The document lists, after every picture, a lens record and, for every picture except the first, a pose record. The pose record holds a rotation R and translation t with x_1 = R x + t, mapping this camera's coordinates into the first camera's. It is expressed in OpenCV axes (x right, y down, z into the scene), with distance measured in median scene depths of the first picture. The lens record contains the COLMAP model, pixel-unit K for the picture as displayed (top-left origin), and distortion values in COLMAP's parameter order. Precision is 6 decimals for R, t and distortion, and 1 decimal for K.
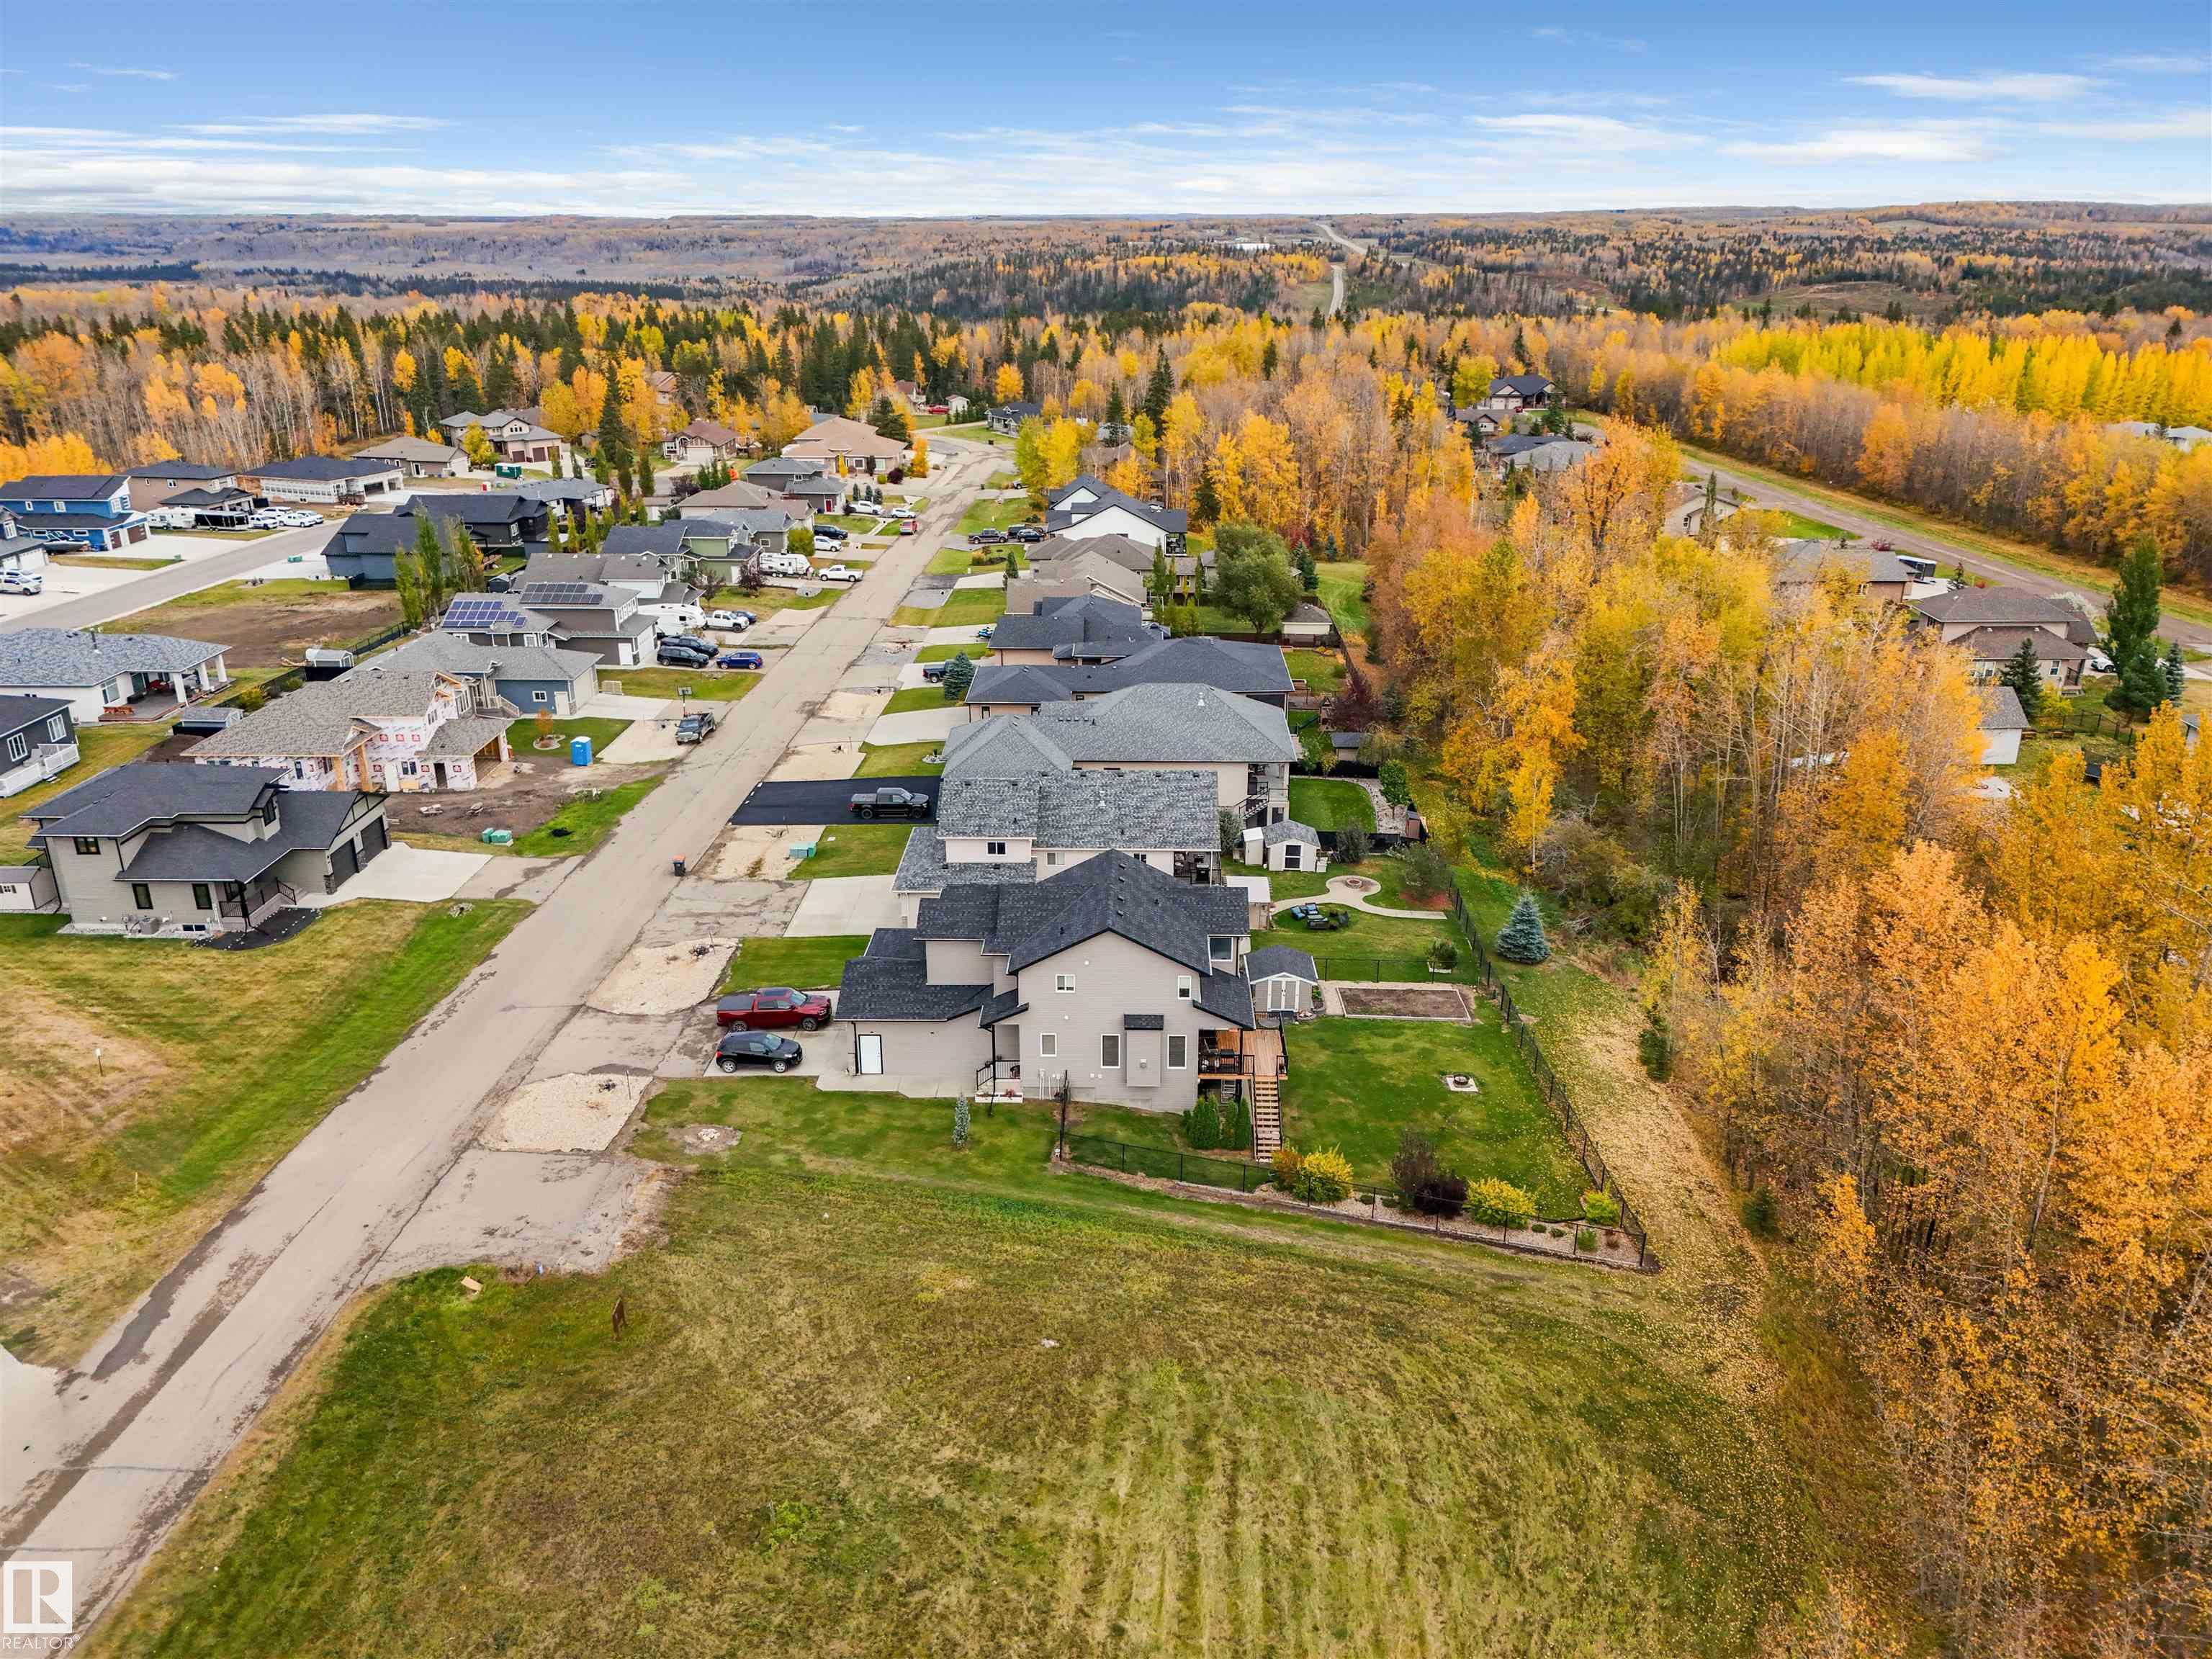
lens RADIAL K [[1614.5, 0, 1106.0], [0, 1614.5, 829.5], [0, 0, 1]] dist [0.078671, -0.075528]
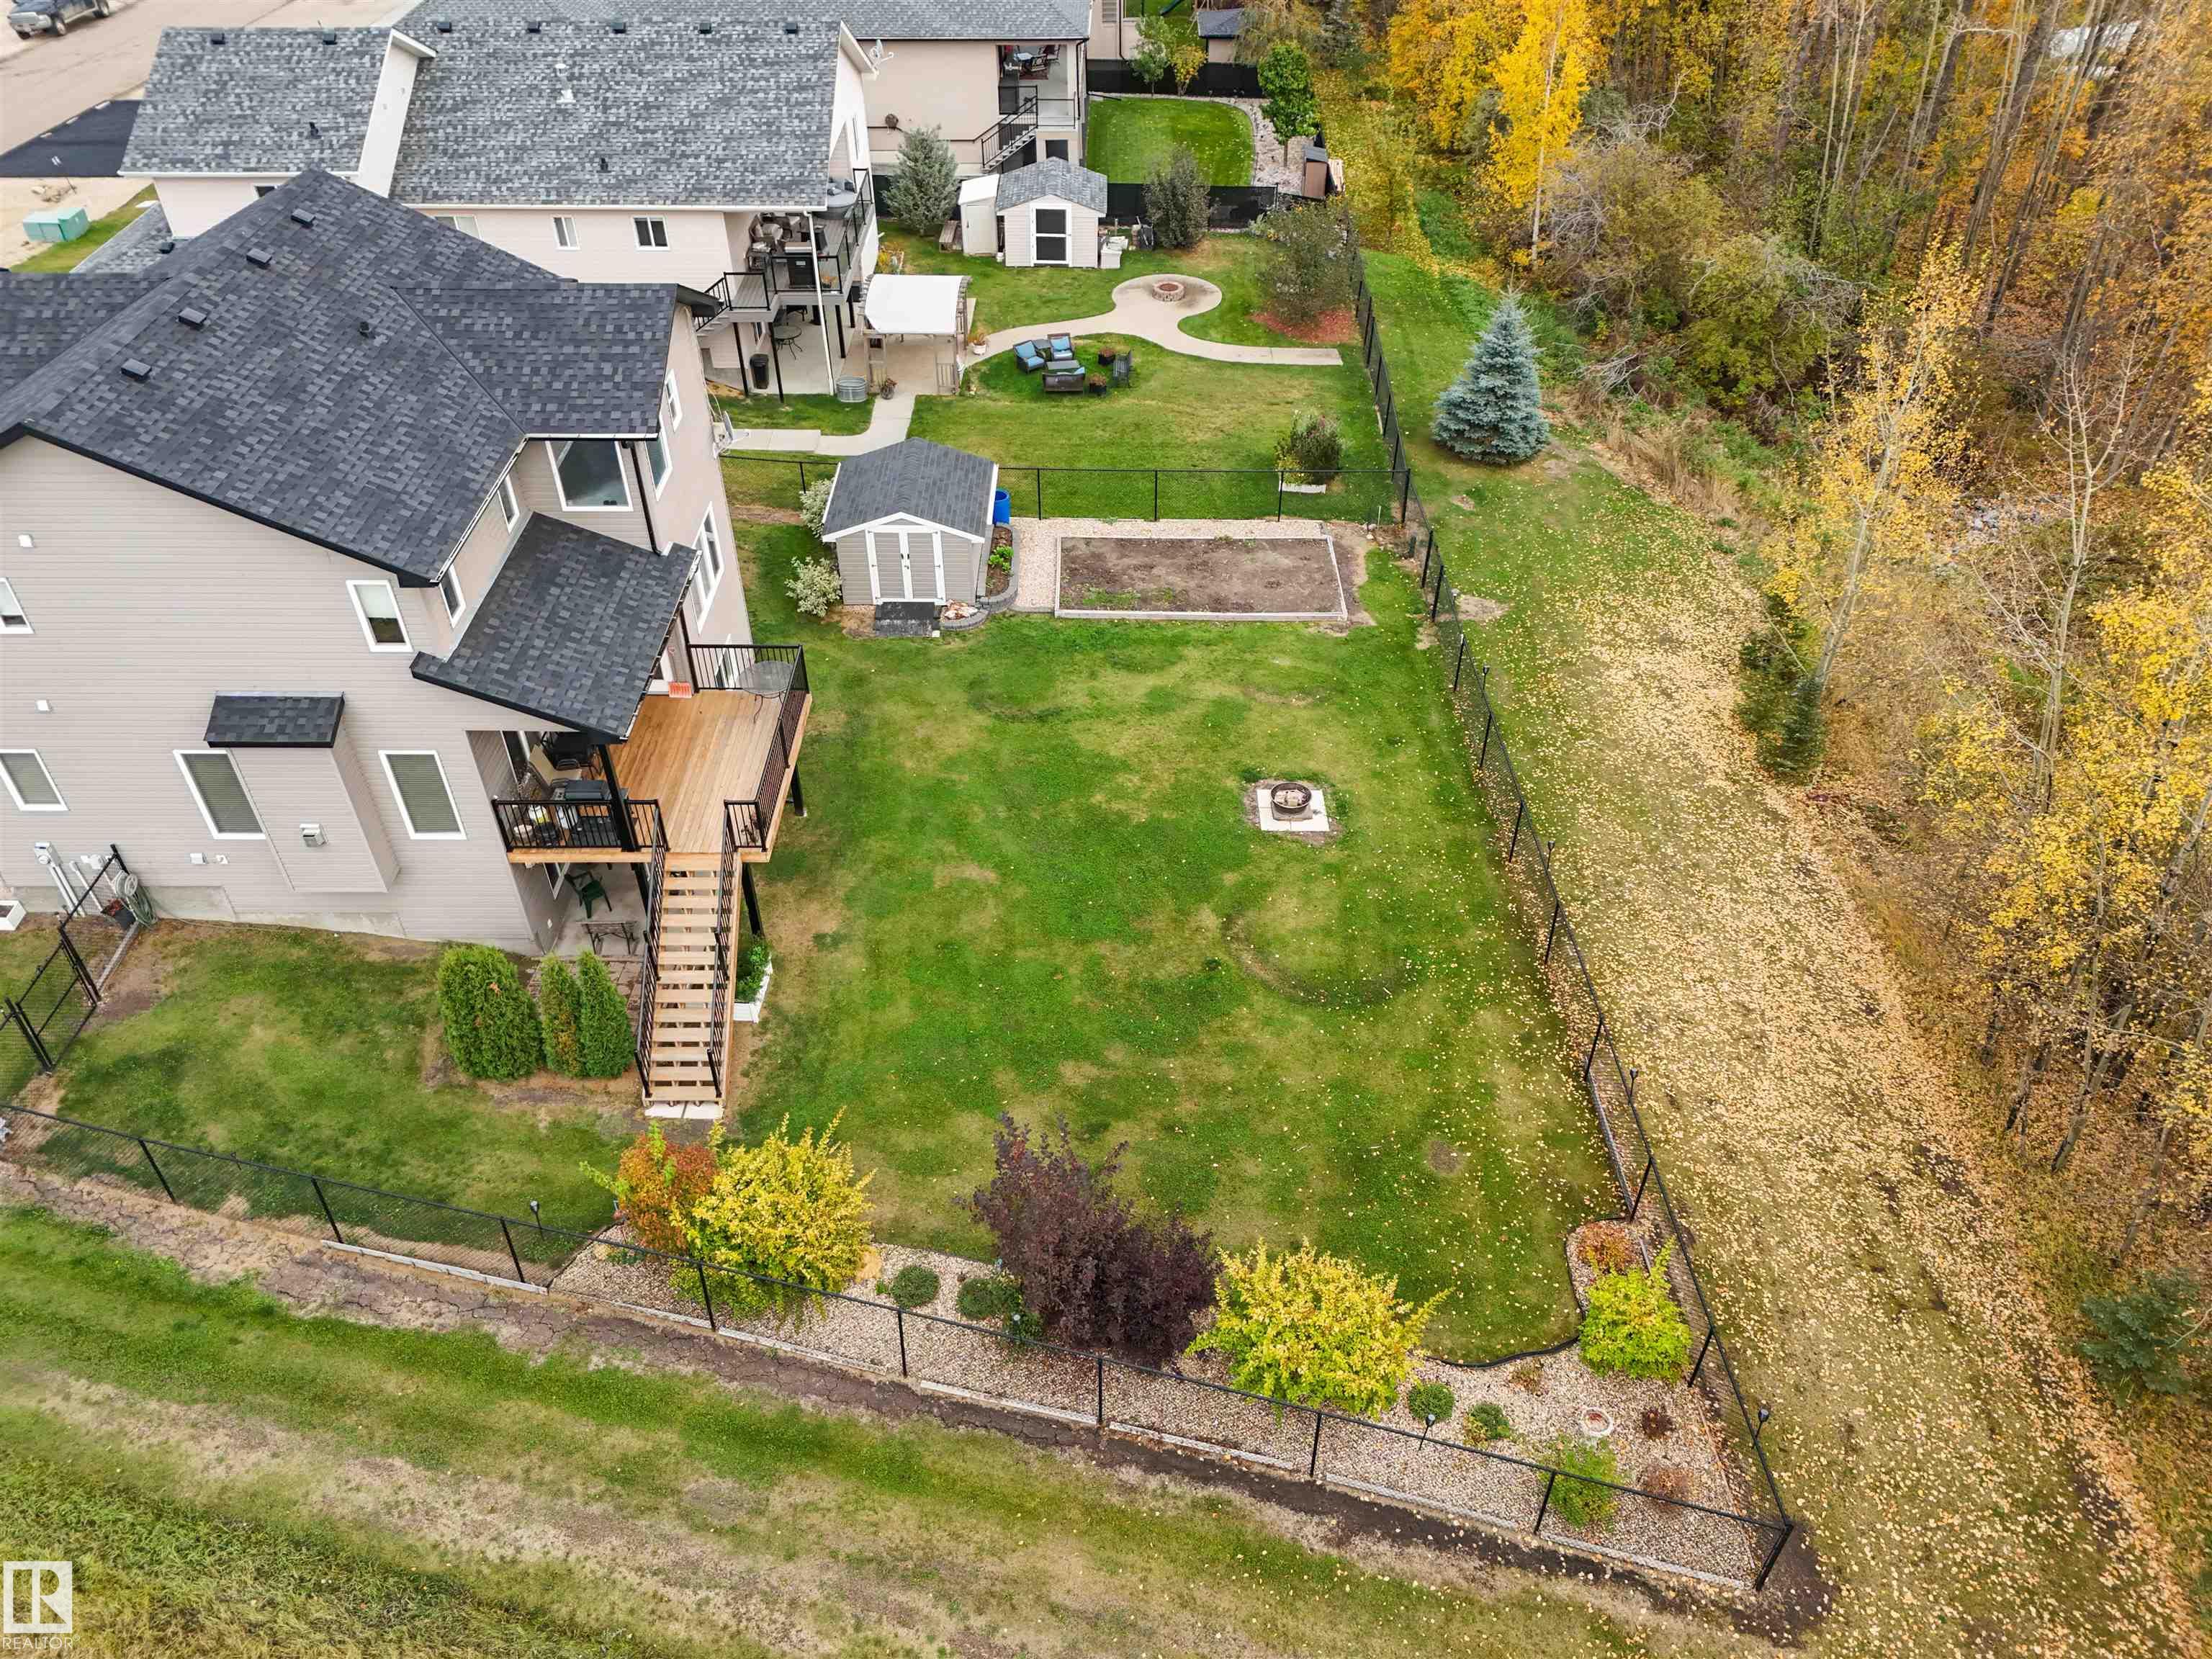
lens RADIAL K [[1624.6, 0, 1106.0], [0, 1624.6, 829.5], [0, 0, 1]] dist [0.092671, -0.091139]
pose [[0.999910, -0.012703, 0.004232, 0.153334], [0.010583, 0.943437, 0.331384, 0.026283], [-0.008202, -0.331309, 0.943487, 0.557019]]
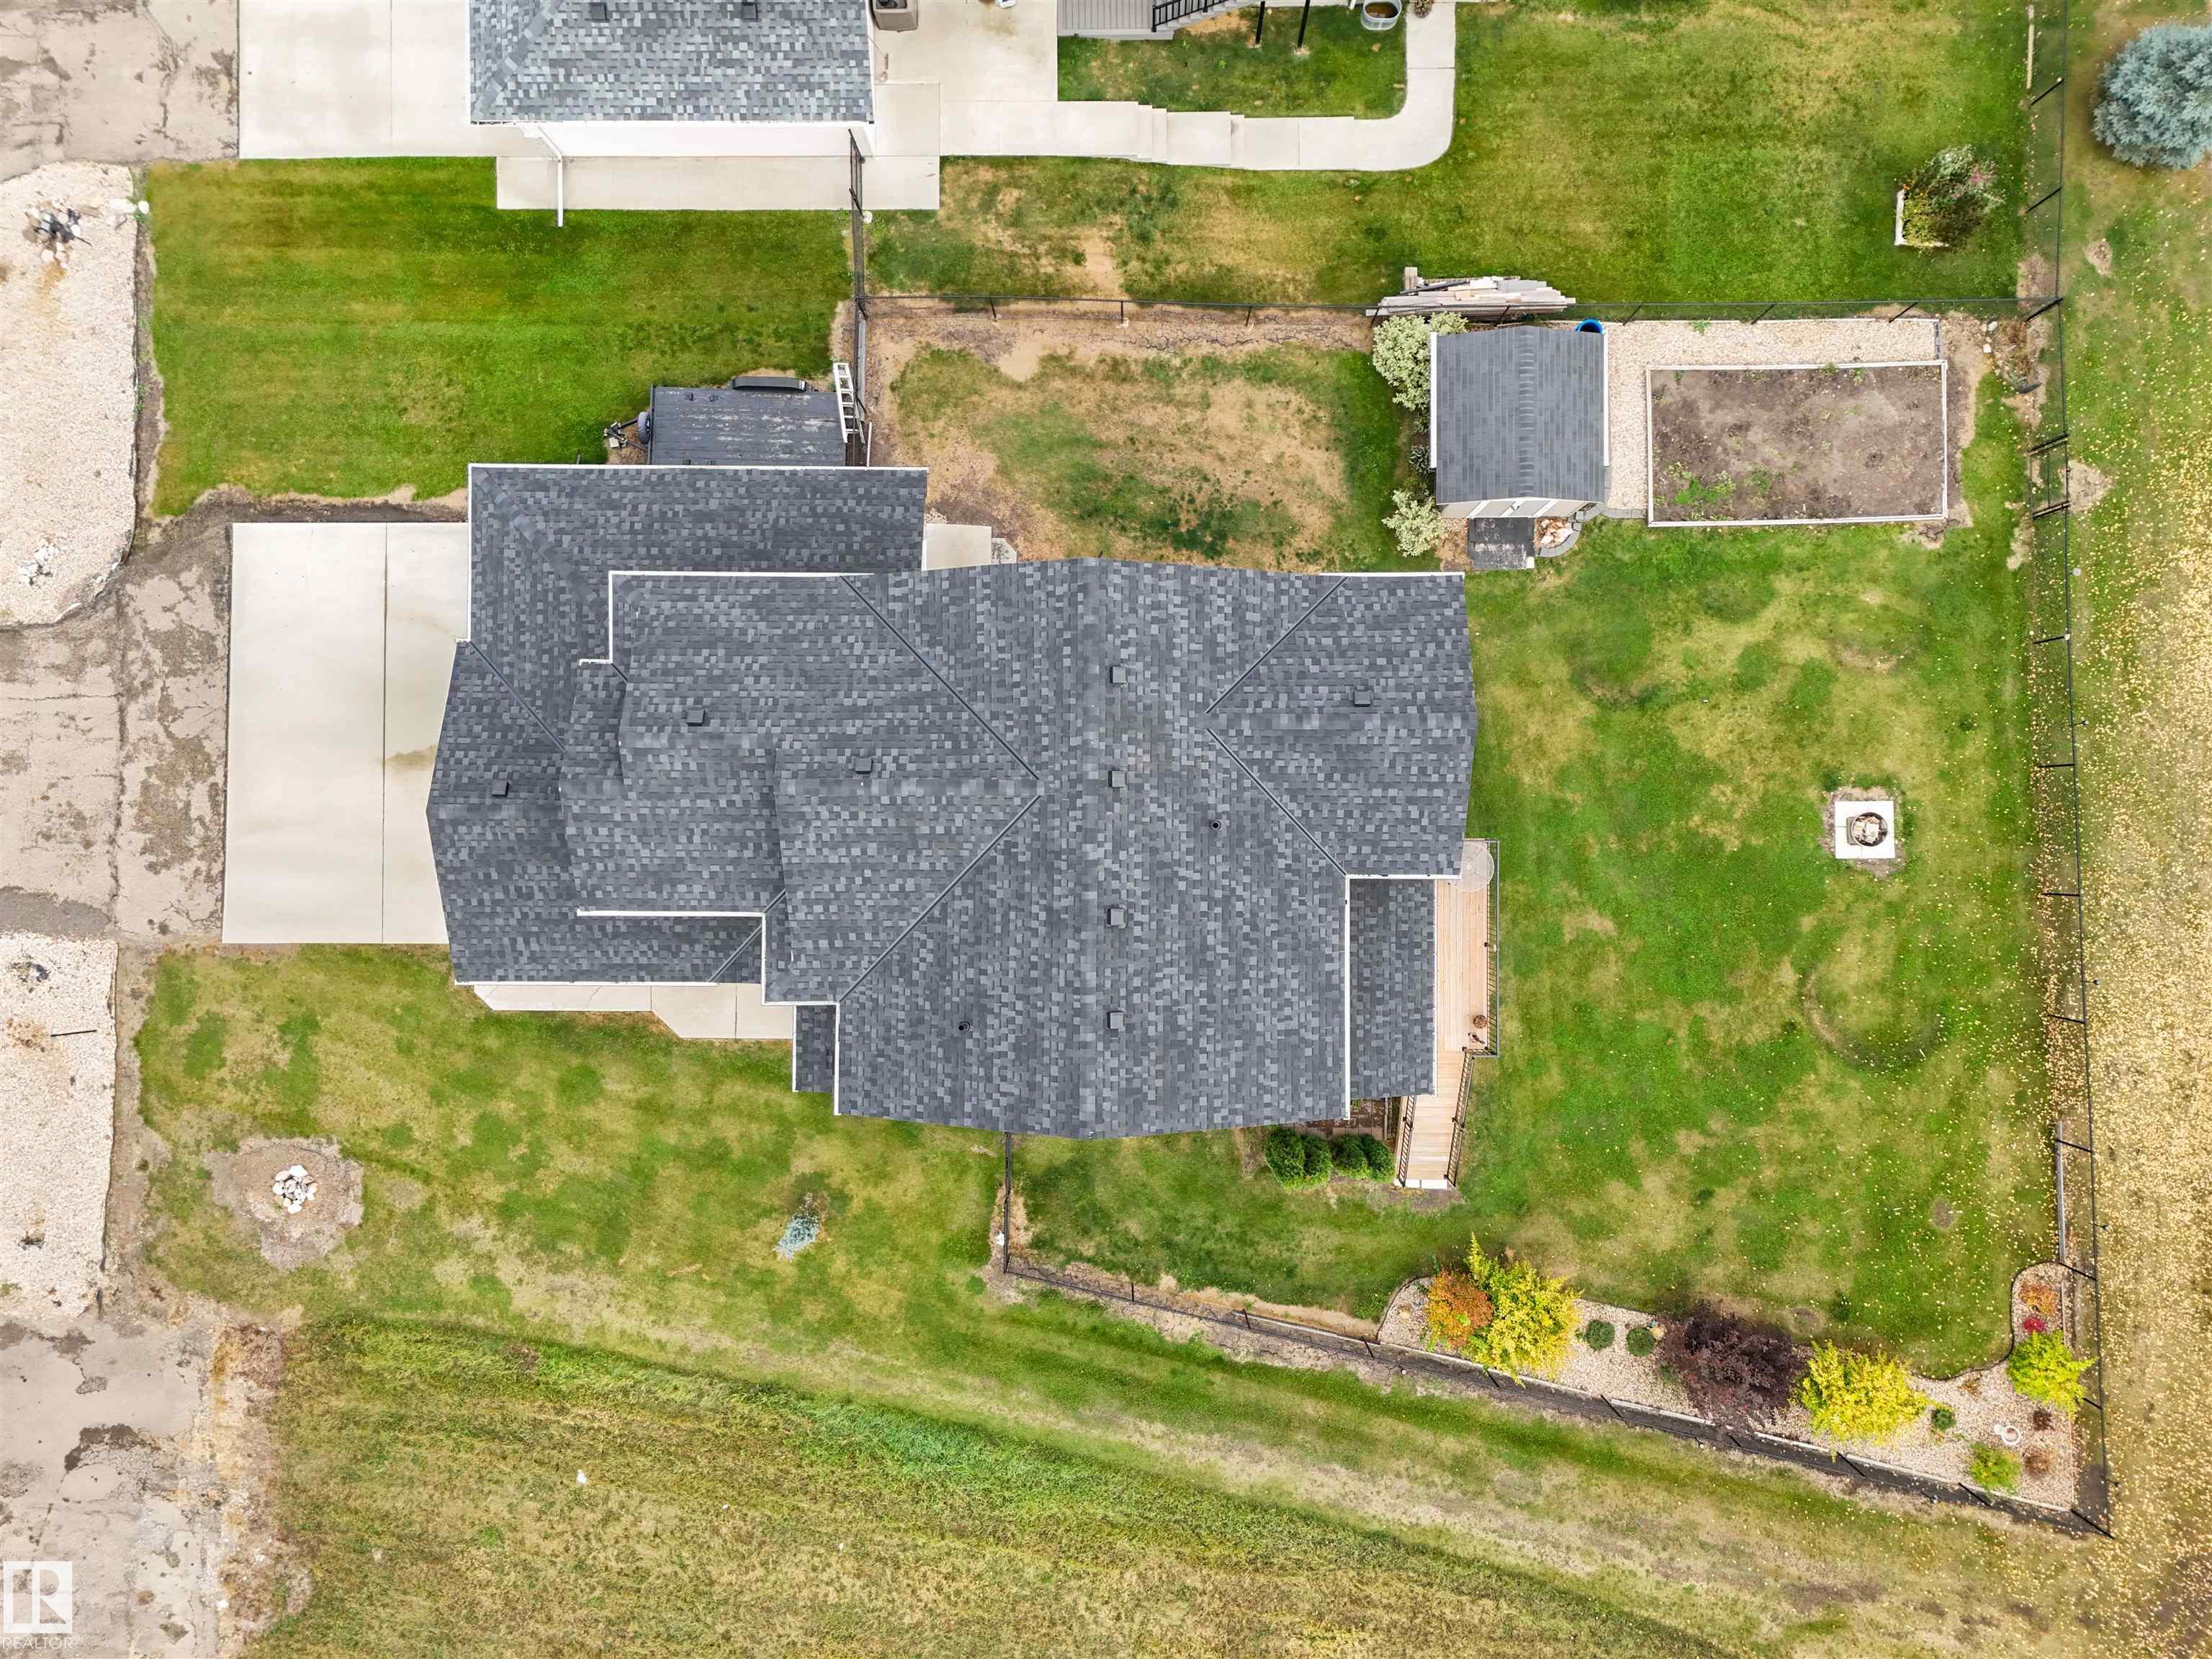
lens RADIAL K [[1614.5, 0, 1106.0], [0, 1614.5, 829.5], [0, 0, 1]] dist [0.078671, -0.075528]
pose [[0.999482, -0.023045, -0.022451, 0.013376], [0.029041, 0.345892, 0.937825, -0.252935], [-0.013846, -0.937991, 0.346382, 0.749783]]
